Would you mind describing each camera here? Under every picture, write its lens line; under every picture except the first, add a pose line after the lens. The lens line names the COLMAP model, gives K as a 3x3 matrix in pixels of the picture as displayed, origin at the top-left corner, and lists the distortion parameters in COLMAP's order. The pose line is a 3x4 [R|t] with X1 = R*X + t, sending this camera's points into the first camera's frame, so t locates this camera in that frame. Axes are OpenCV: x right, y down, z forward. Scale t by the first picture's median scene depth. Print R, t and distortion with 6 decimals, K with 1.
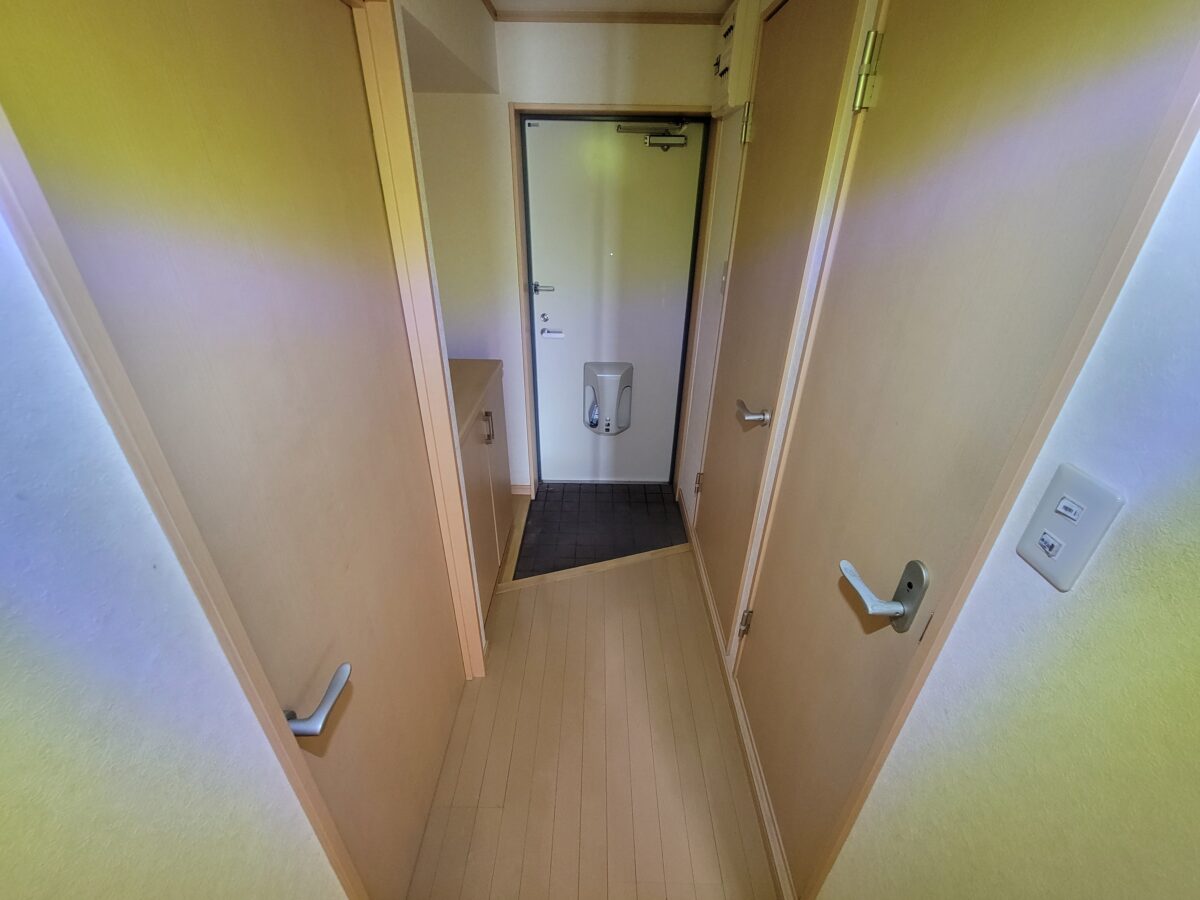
lens RADIAL K [[486.2, 0, 598.8], [0, 486.2, 446.2], [0, 0, 1]] dist [-0.002892, -0.000586]
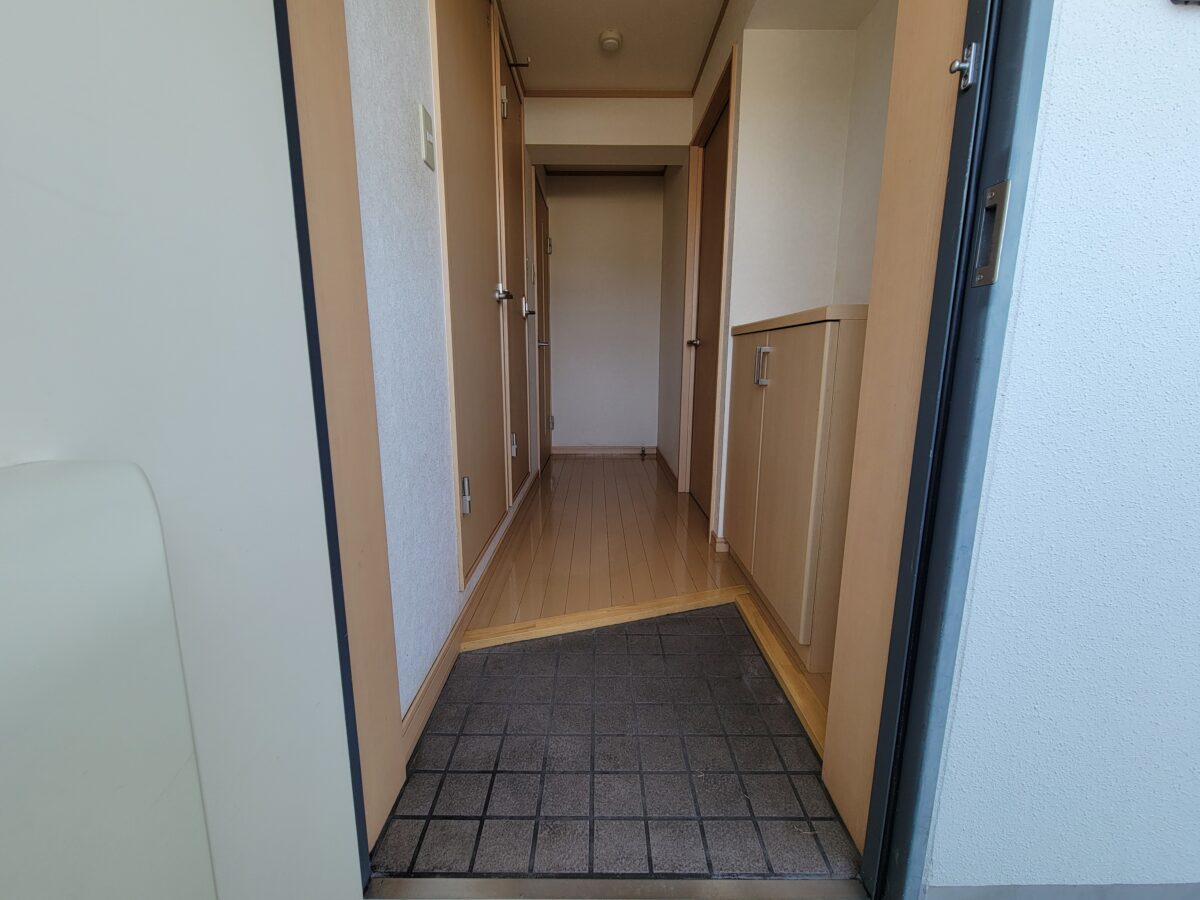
lens RADIAL K [[486.2, 0, 598.8], [0, 486.2, 446.2], [0, 0, 1]] dist [-0.002892, -0.000586]
pose [[-0.999781, -0.016600, -0.012765, 0.036839], [-0.020939, 0.786206, 0.617609, -0.309340], [-0.000217, 0.617741, -0.786382, 1.239193]]
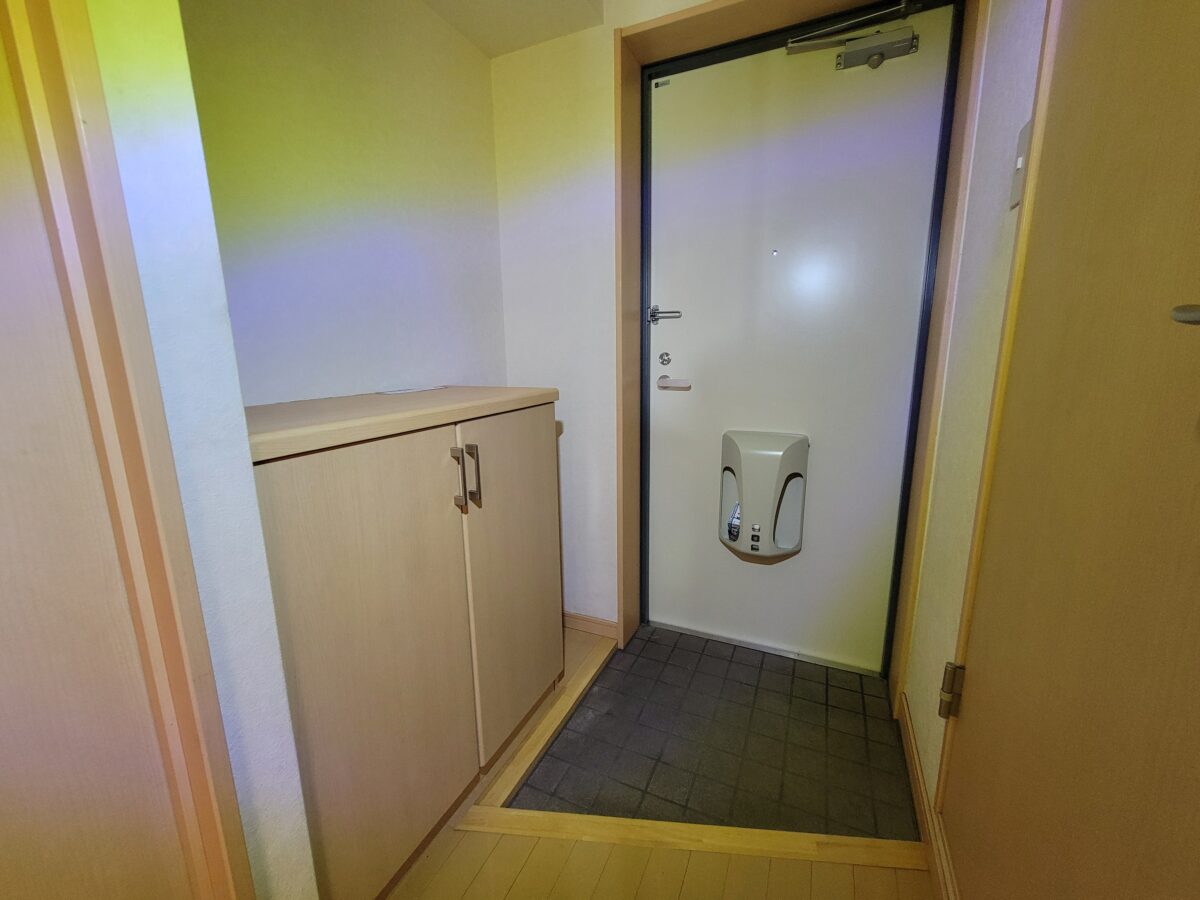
lens RADIAL K [[486.2, 0, 598.8], [0, 486.2, 446.2], [0, 0, 1]] dist [-0.002892, -0.000586]
pose [[0.908162, 0.053386, -0.415200, 0.086456], [-0.168134, 0.954836, -0.244986, 0.023988], [0.383370, 0.292296, 0.876122, 0.423663]]
